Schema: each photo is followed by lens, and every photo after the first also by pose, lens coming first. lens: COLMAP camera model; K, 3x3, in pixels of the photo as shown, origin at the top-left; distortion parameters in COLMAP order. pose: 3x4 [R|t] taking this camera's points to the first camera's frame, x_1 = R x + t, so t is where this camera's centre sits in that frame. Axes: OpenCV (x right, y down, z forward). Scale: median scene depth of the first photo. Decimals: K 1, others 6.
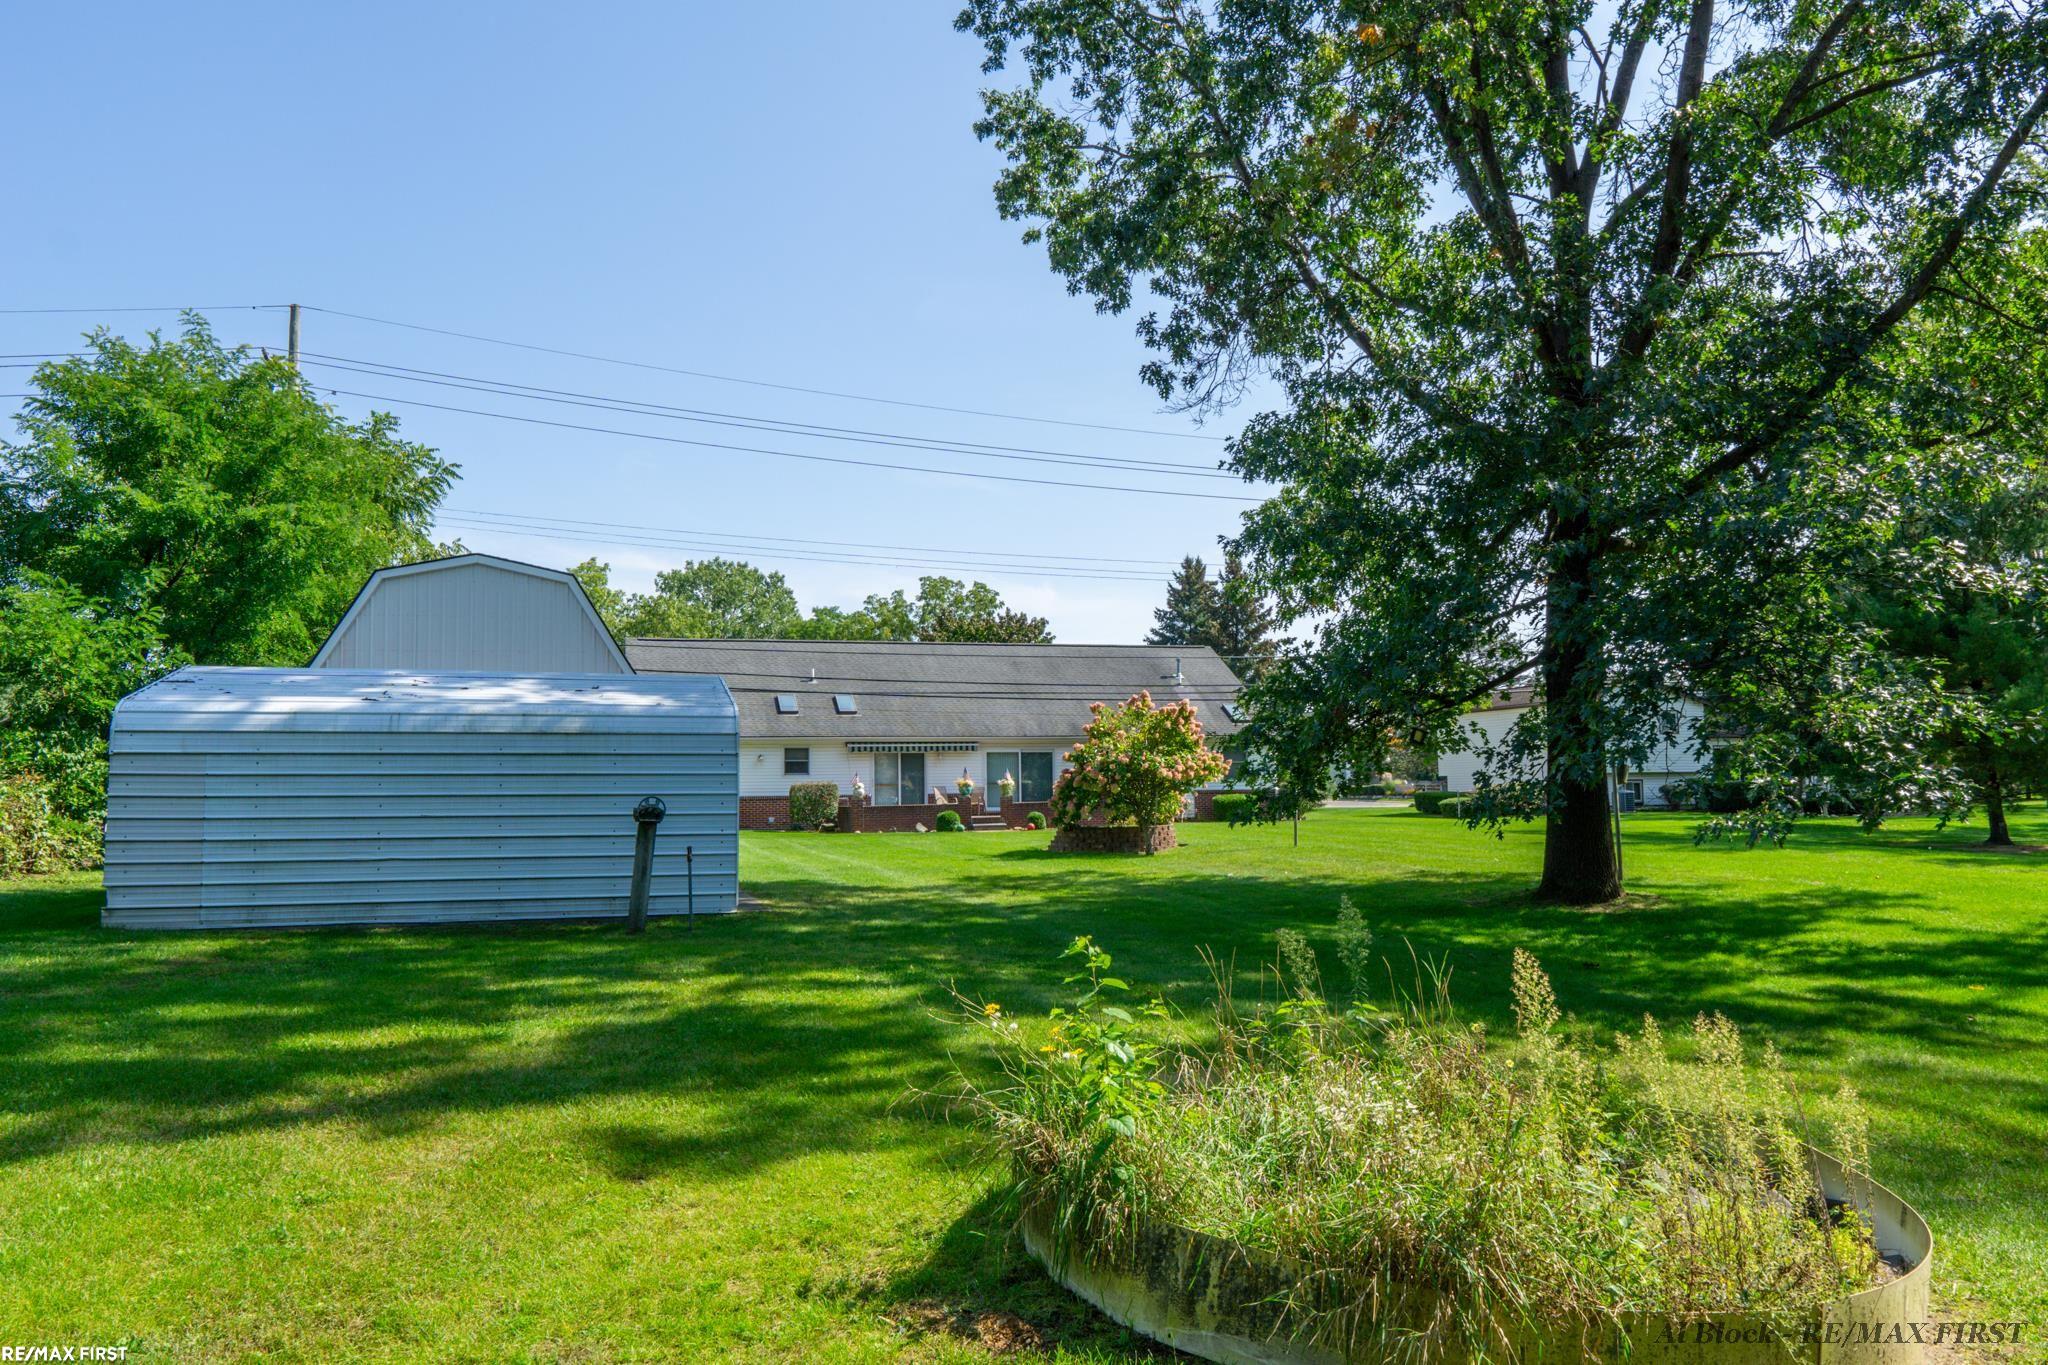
lens RADIAL K [[1421.2, 0, 1025.6], [0, 1421.2, 683.4], [0, 0, 1]] dist [-0.005690, -0.001981]
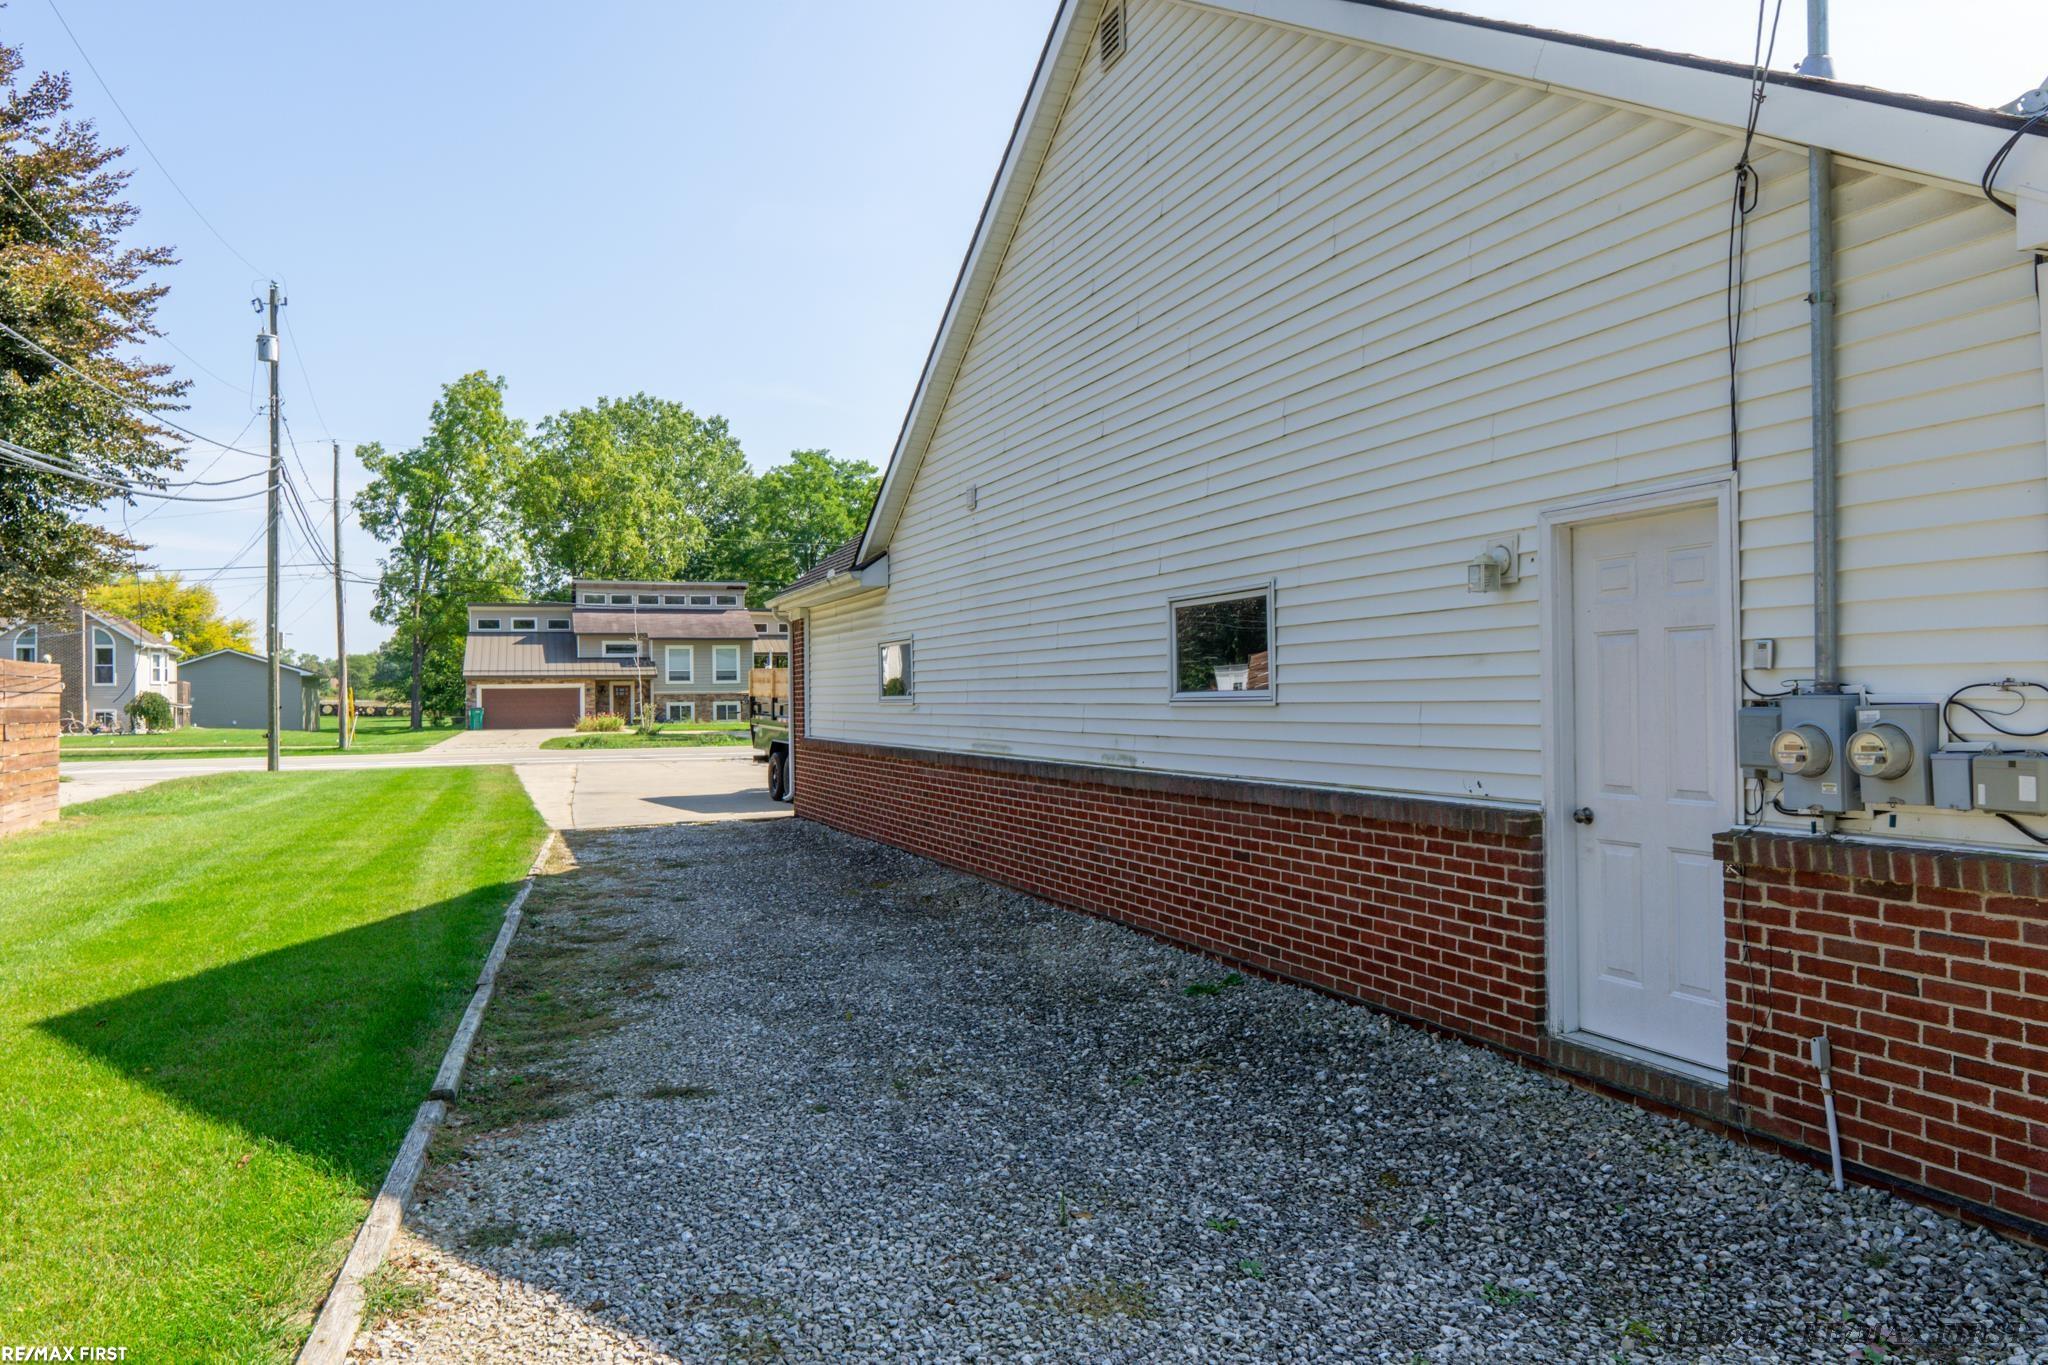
lens RADIAL K [[1421.2, 0, 1024.7], [0, 1421.2, 685.2], [0, 0, 1]] dist [-0.005690, -0.001981]
pose [[0.995533, -0.000583, 0.094408, -0.331022], [-0.005578, 0.997871, 0.064974, 0.061307], [-0.094245, -0.065211, 0.993411, 0.863041]]
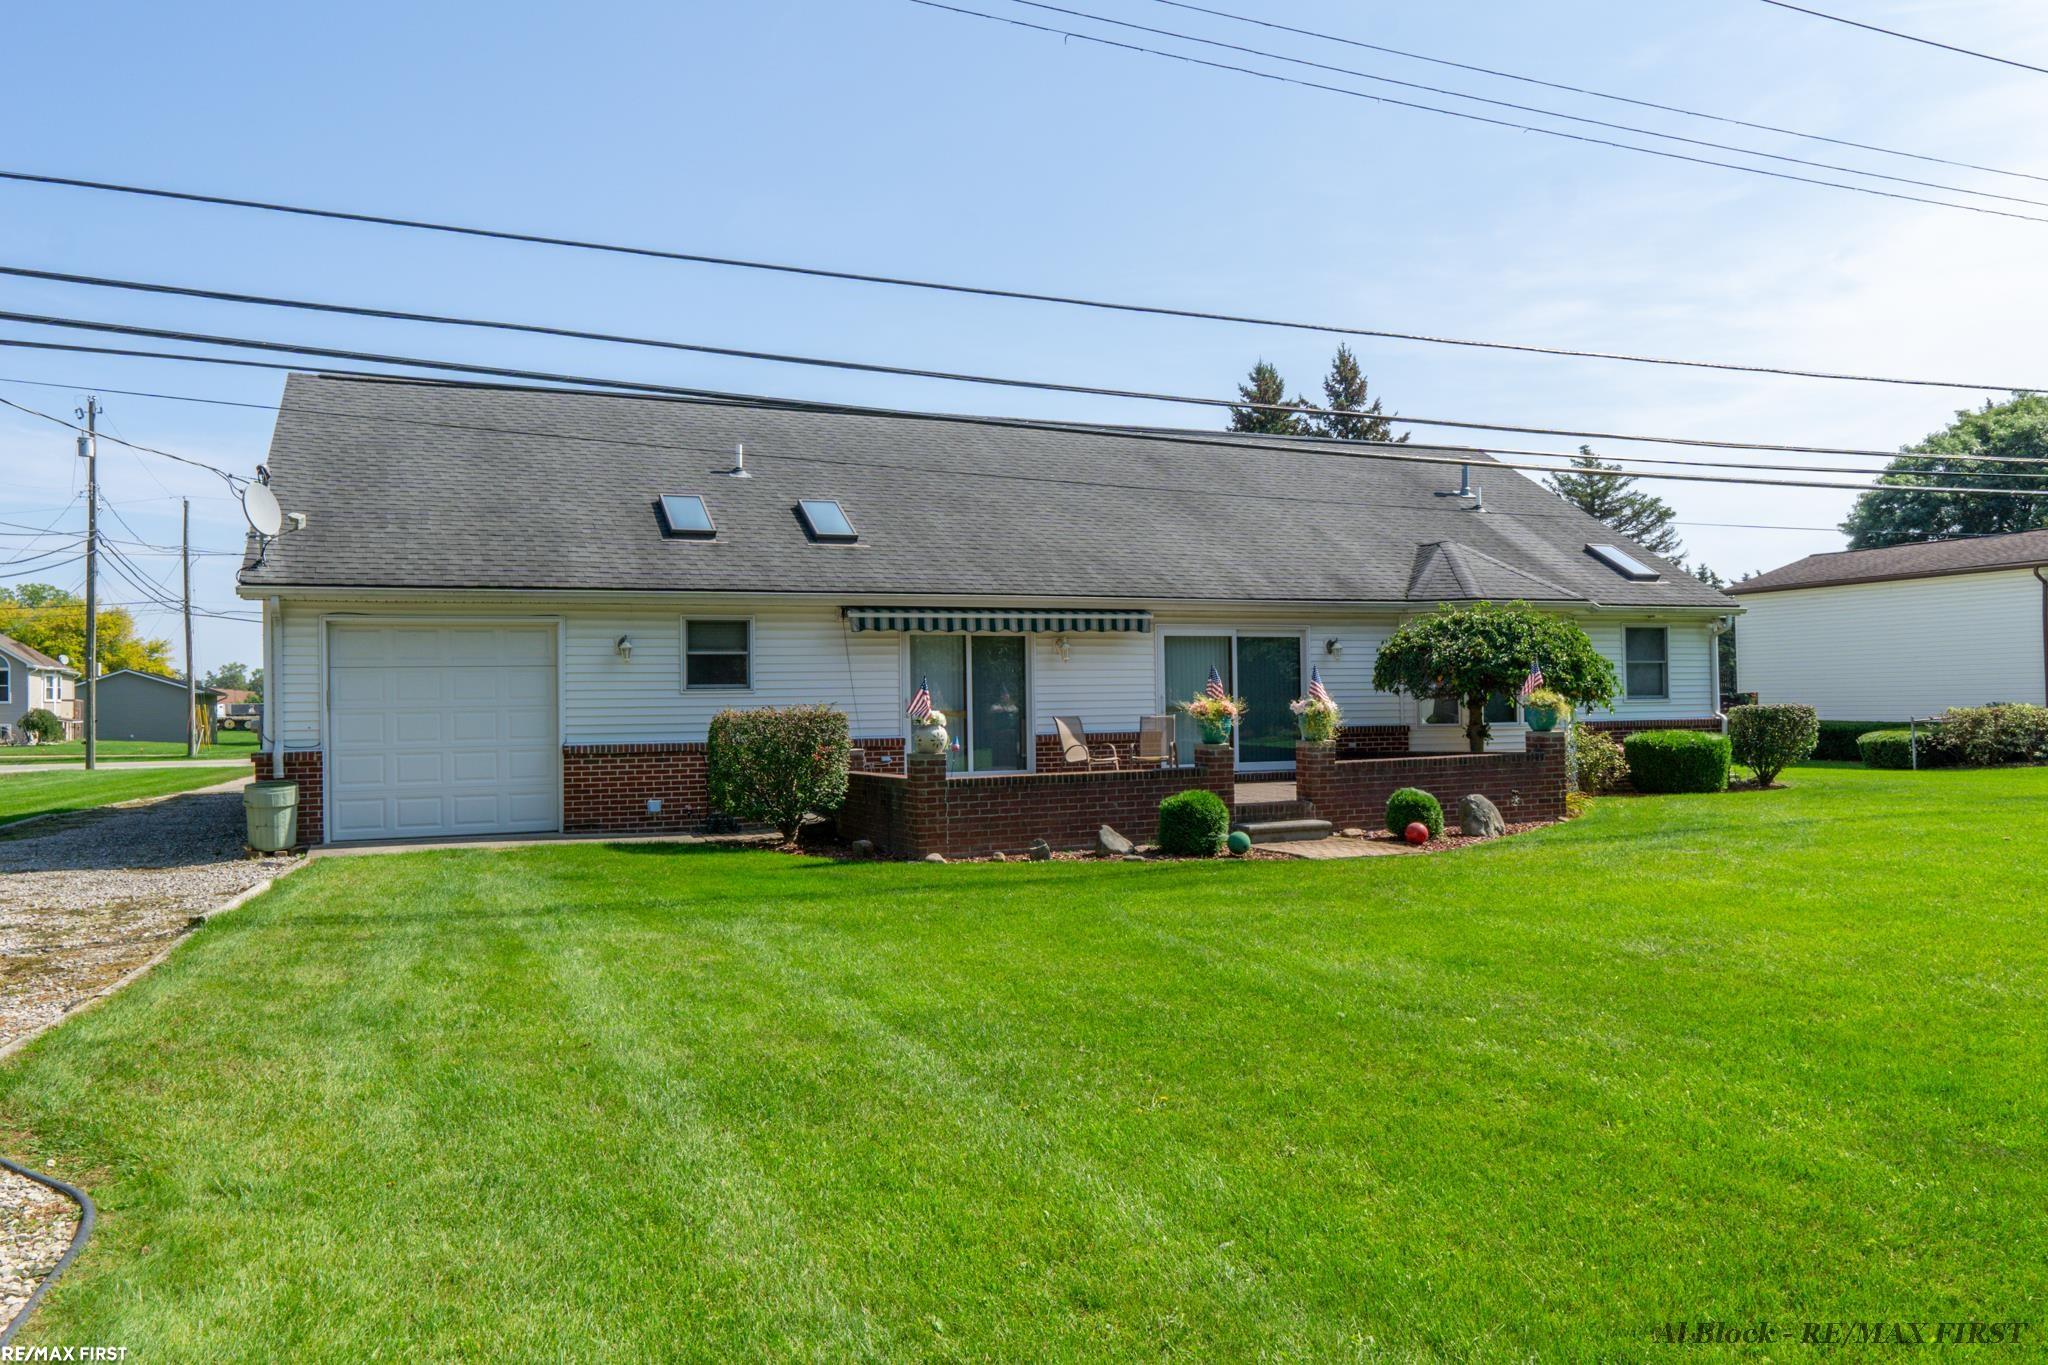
lens RADIAL K [[1421.2, 0, 1019.9], [0, 1421.2, 685.2], [0, 0, 1]] dist [-0.005690, -0.001981]
pose [[0.993446, -0.000626, 0.114298, -0.120911], [-0.005707, 0.998466, 0.055070, 0.040575], [-0.114157, -0.055362, 0.991919, 0.591523]]
